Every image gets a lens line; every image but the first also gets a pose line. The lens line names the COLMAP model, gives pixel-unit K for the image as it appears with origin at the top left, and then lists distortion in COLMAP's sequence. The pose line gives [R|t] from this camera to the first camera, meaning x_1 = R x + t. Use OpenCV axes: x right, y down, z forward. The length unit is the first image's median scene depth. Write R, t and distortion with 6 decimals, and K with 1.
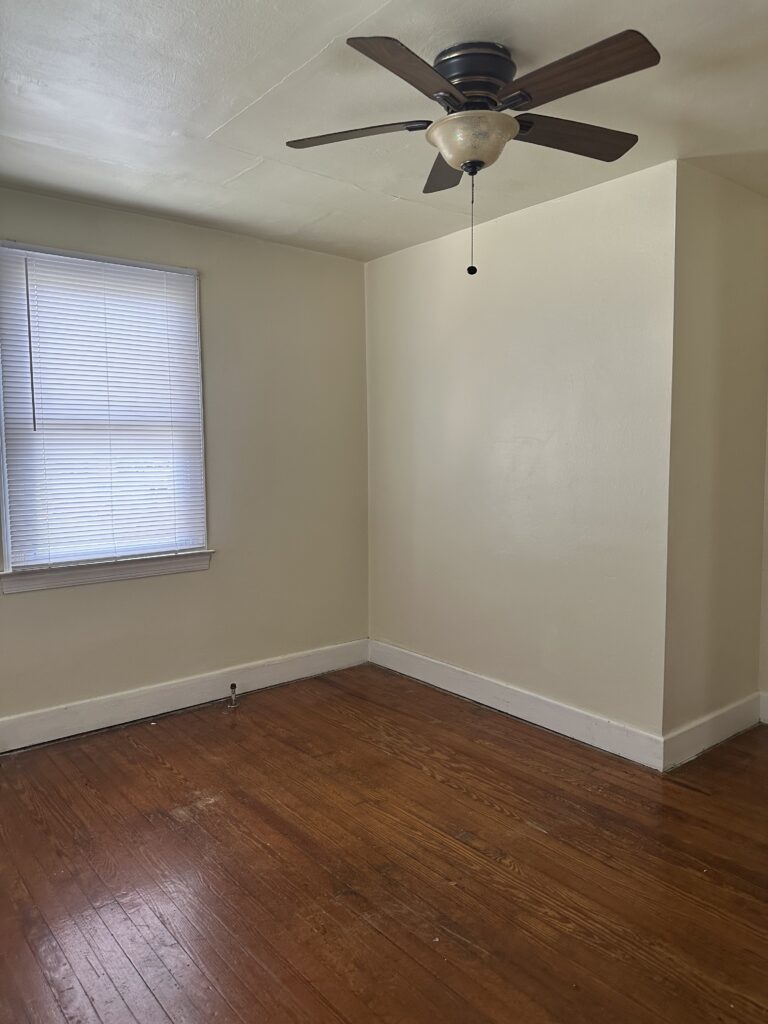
lens RADIAL K [[721.4, 0, 375.5], [0, 721.4, 511.0], [0, 0, 1]] dist [0.028203, -0.039785]
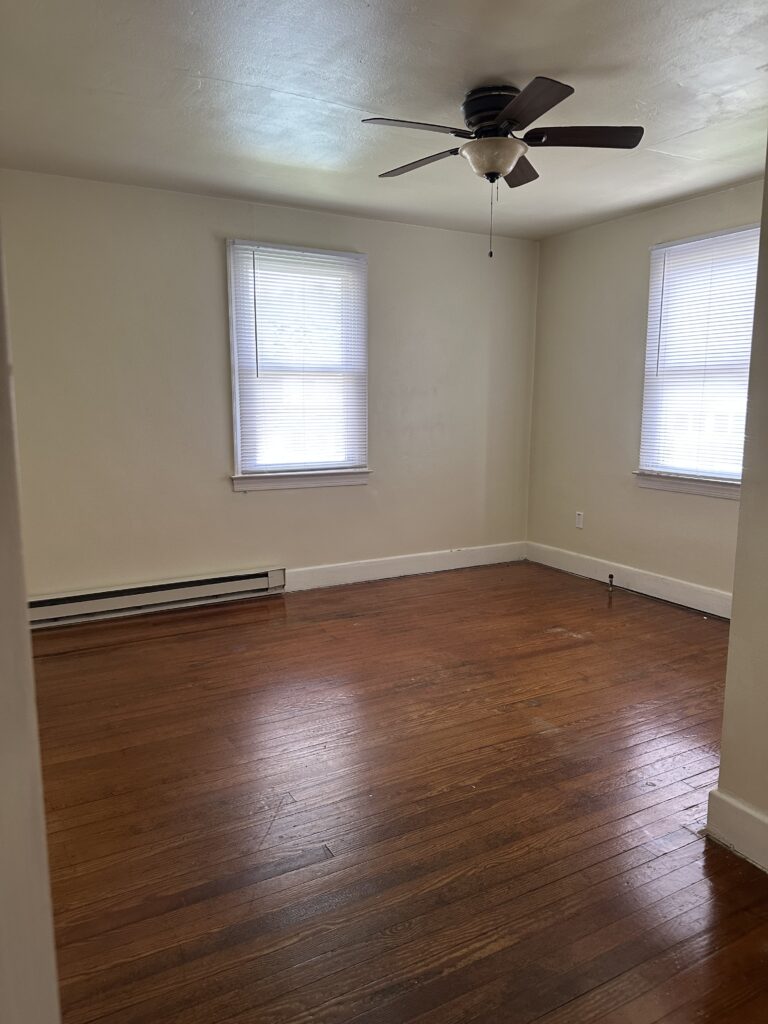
lens RADIAL K [[721.4, 0, 375.5], [0, 721.4, 511.0], [0, 0, 1]] dist [0.028203, -0.039785]
pose [[-0.186249, 0.157323, -0.969825, 1.208040], [-0.078880, 0.981516, 0.174368, -0.063443], [0.979331, 0.108975, -0.170397, 0.829843]]
